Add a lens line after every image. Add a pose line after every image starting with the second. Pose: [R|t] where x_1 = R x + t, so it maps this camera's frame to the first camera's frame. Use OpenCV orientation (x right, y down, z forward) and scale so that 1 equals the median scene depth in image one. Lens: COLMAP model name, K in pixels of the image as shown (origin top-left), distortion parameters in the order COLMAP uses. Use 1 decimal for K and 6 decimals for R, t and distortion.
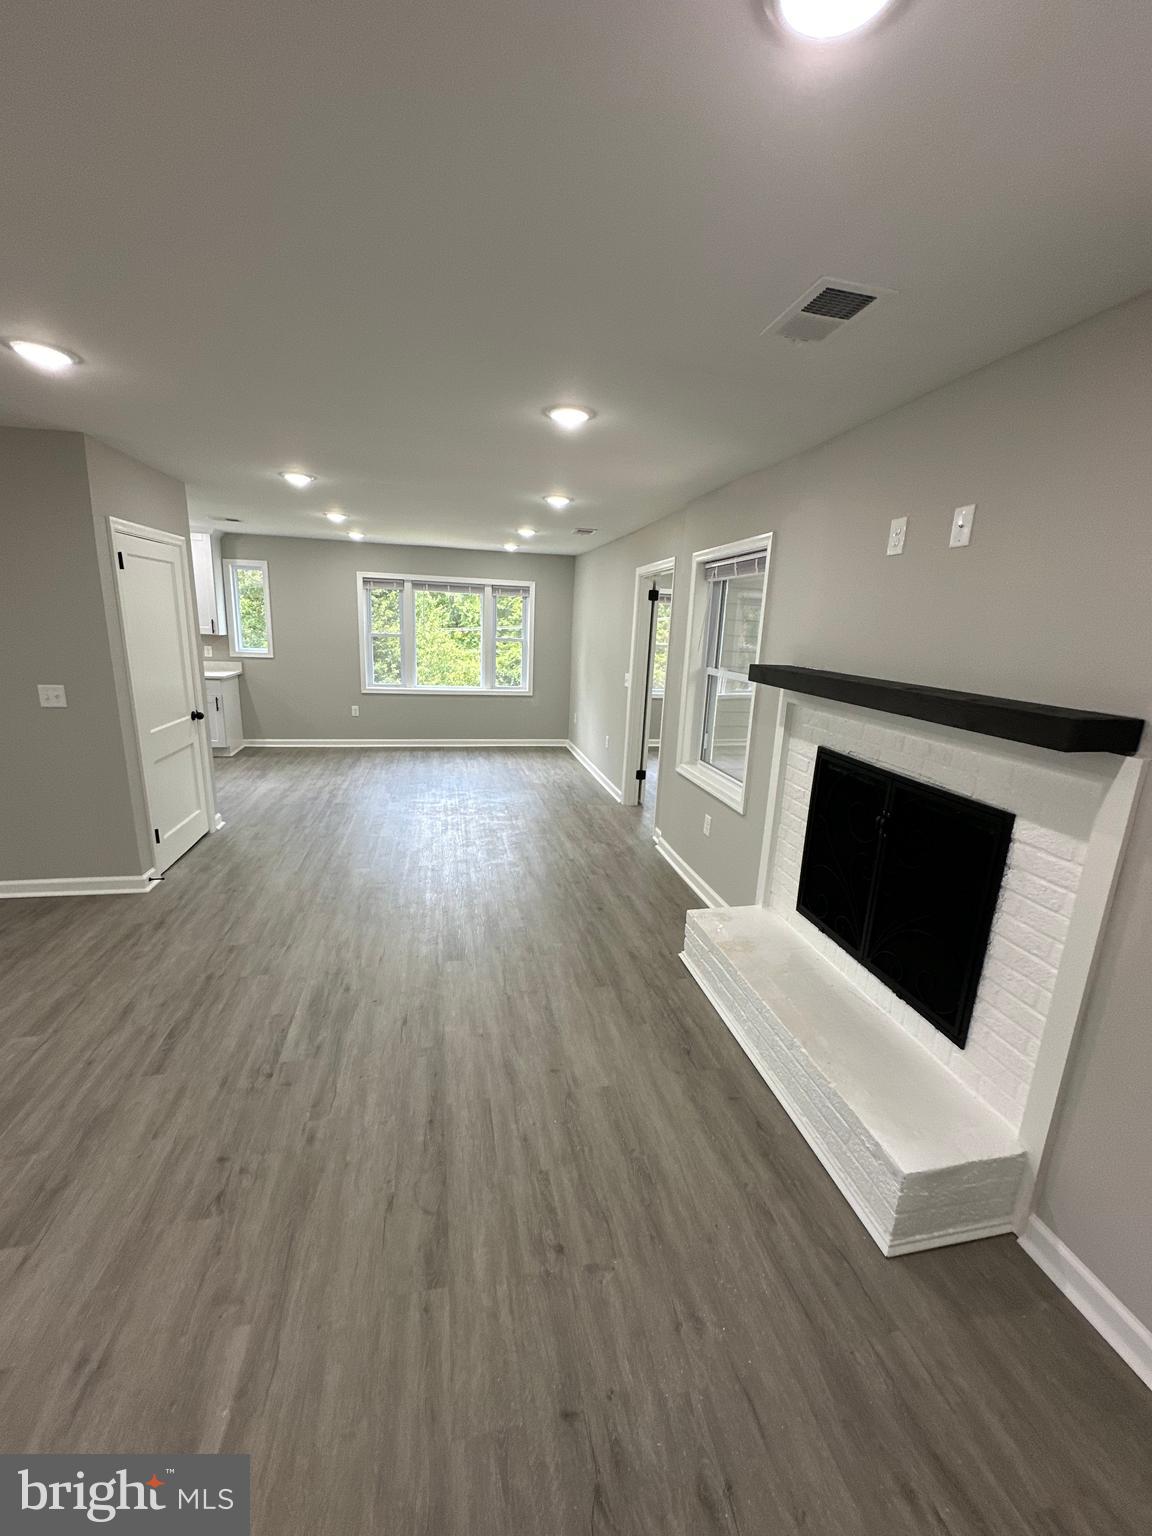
lens RADIAL K [[611.3, 0, 577.8], [0, 611.3, 766.9], [0, 0, 1]] dist [-0.003846, -0.000251]
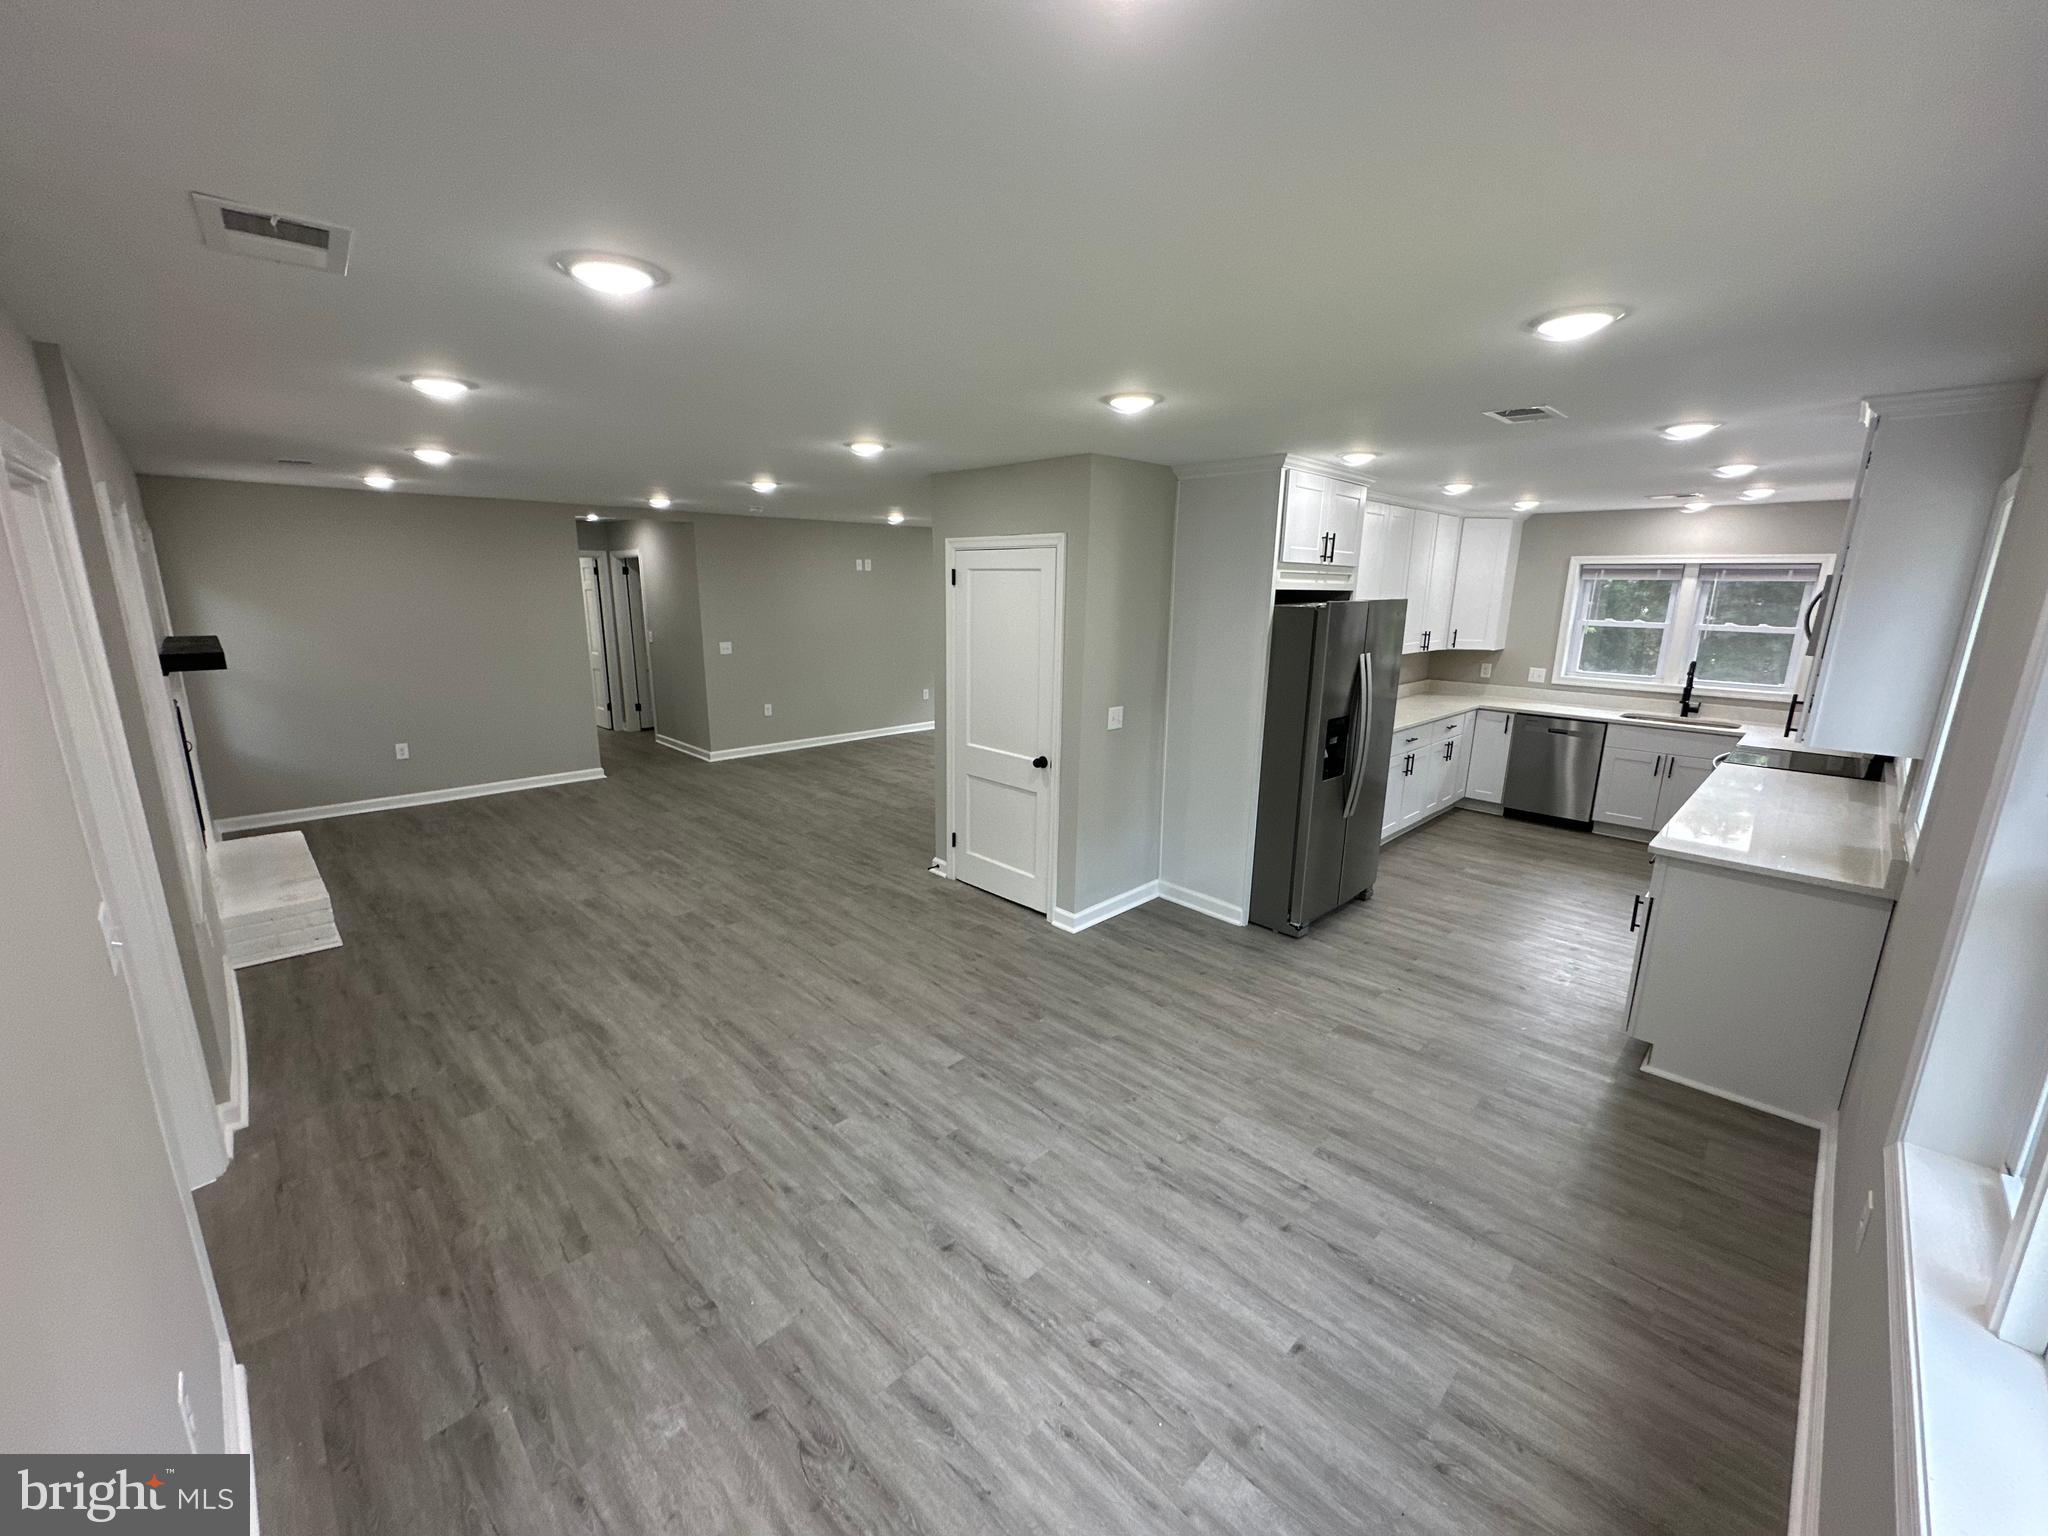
lens RADIAL K [[815.1, 0, 1022.2], [0, 815.1, 771.9], [0, 0, 1]] dist [-0.003846, -0.000251]
pose [[-0.840777, 0.070409, -0.536783, -0.064077], [-0.172899, 0.904661, 0.389479, -0.569320], [0.513030, 0.420275, -0.748445, 2.137440]]
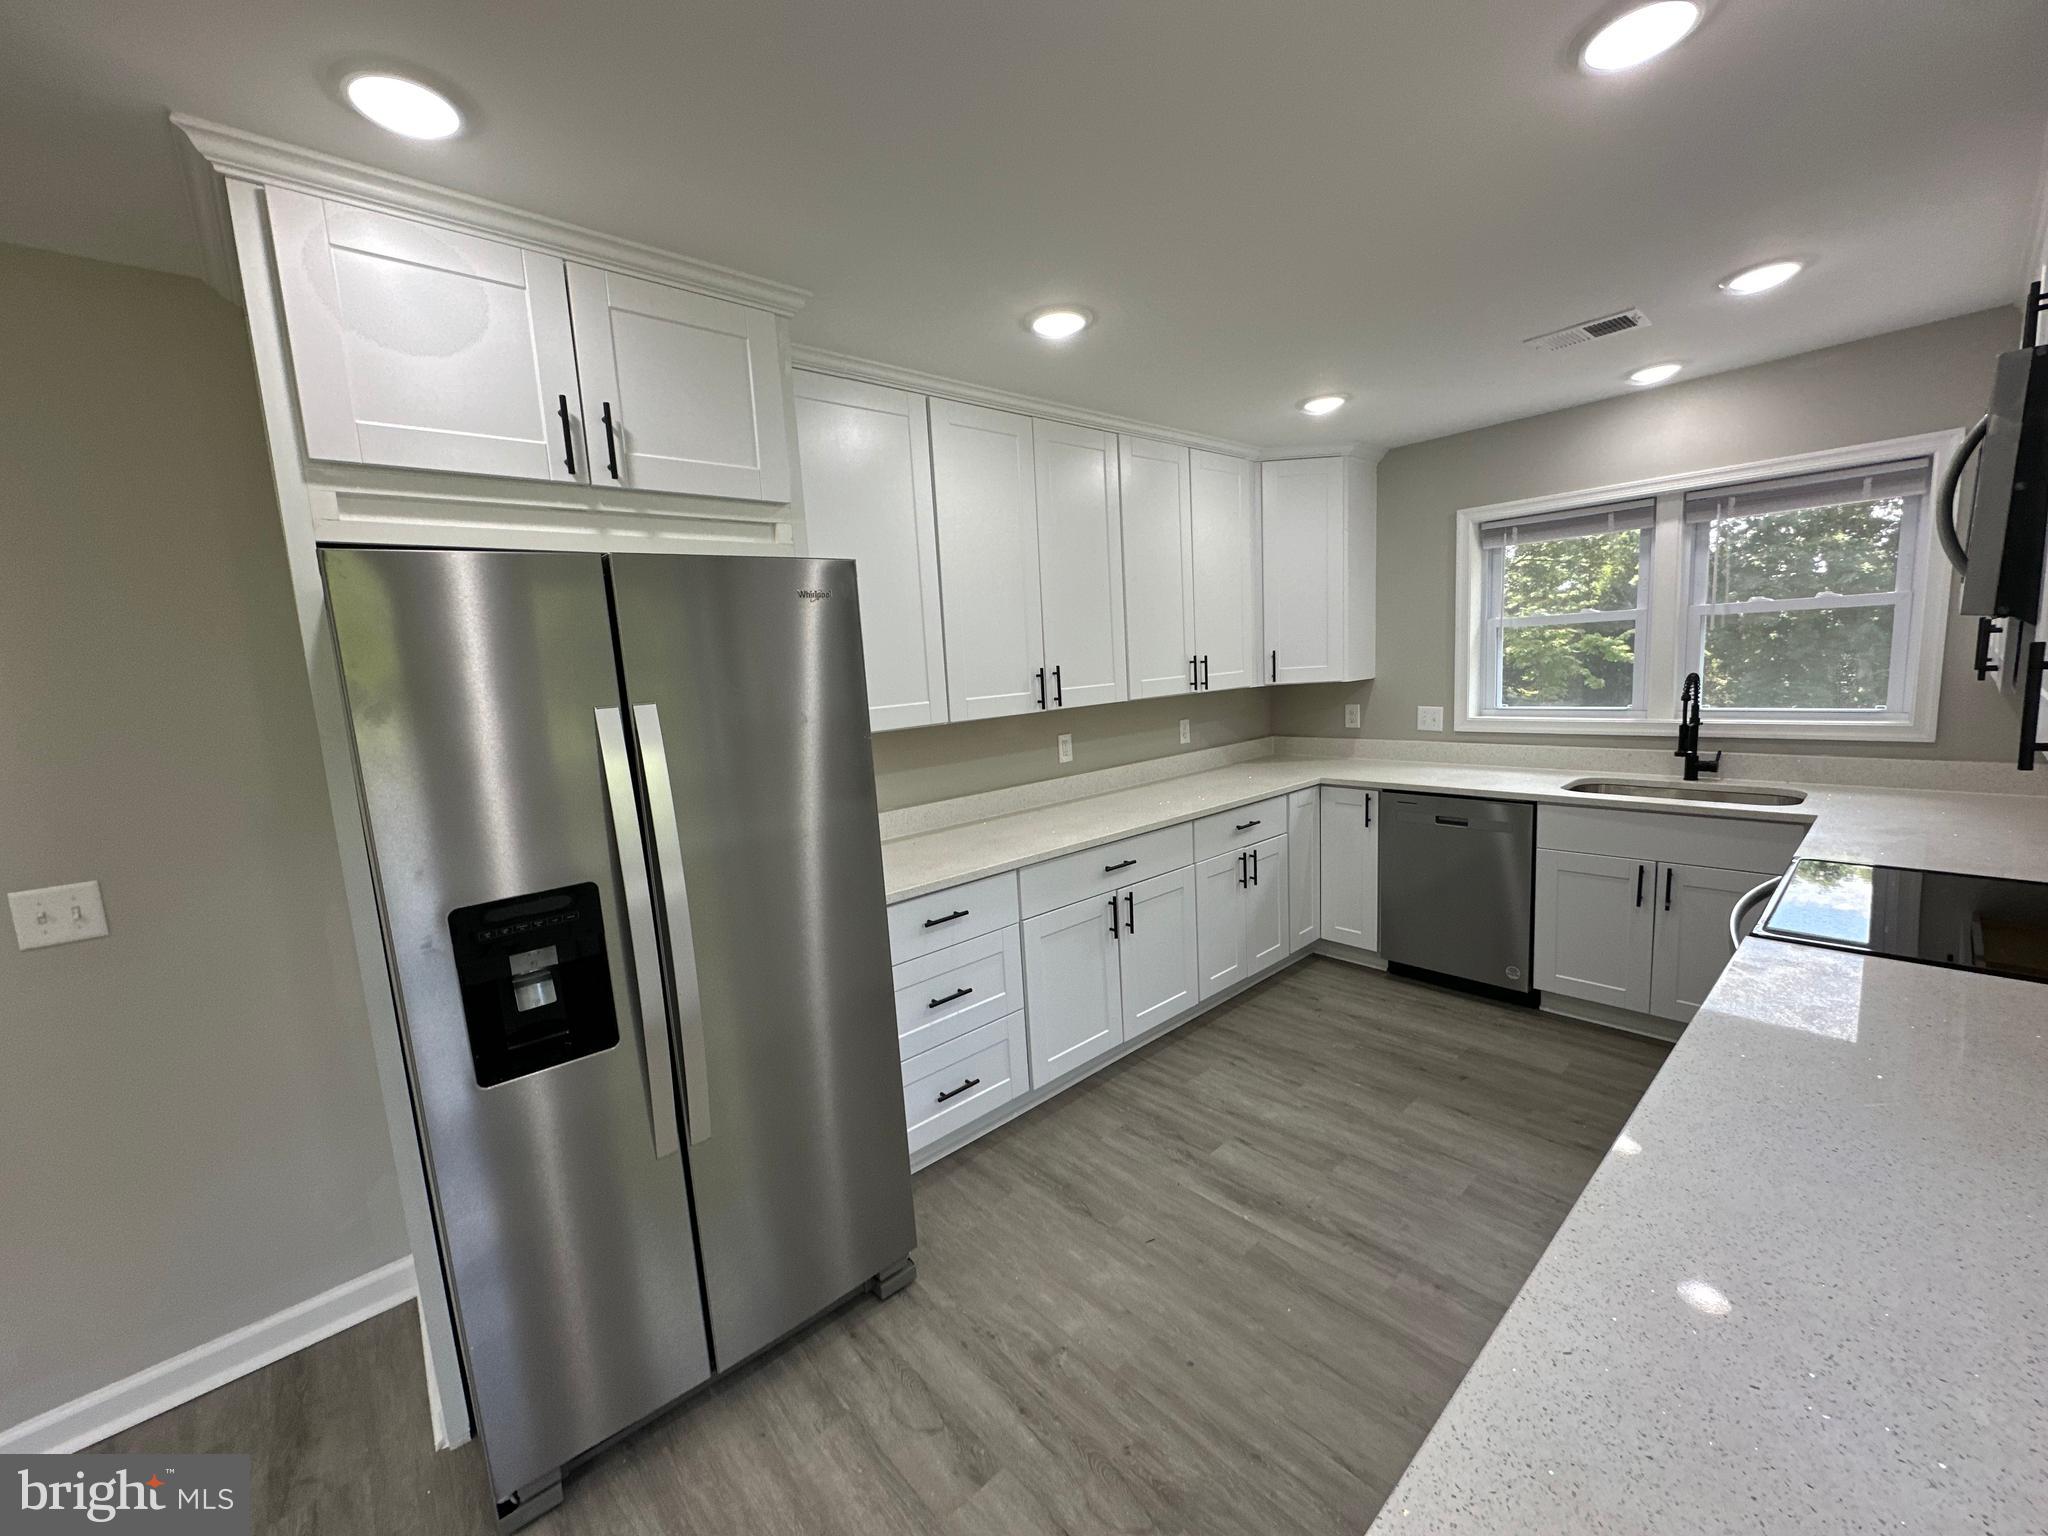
lens RADIAL K [[815.1, 0, 1021.9], [0, 815.1, 769.4], [0, 0, 1]] dist [-0.003846, -0.000251]
pose [[-0.869214, 0.075438, -0.488647, -1.048996], [-0.093242, 0.945550, 0.311836, -0.472452], [0.485564, 0.316615, -0.814851, 1.897999]]
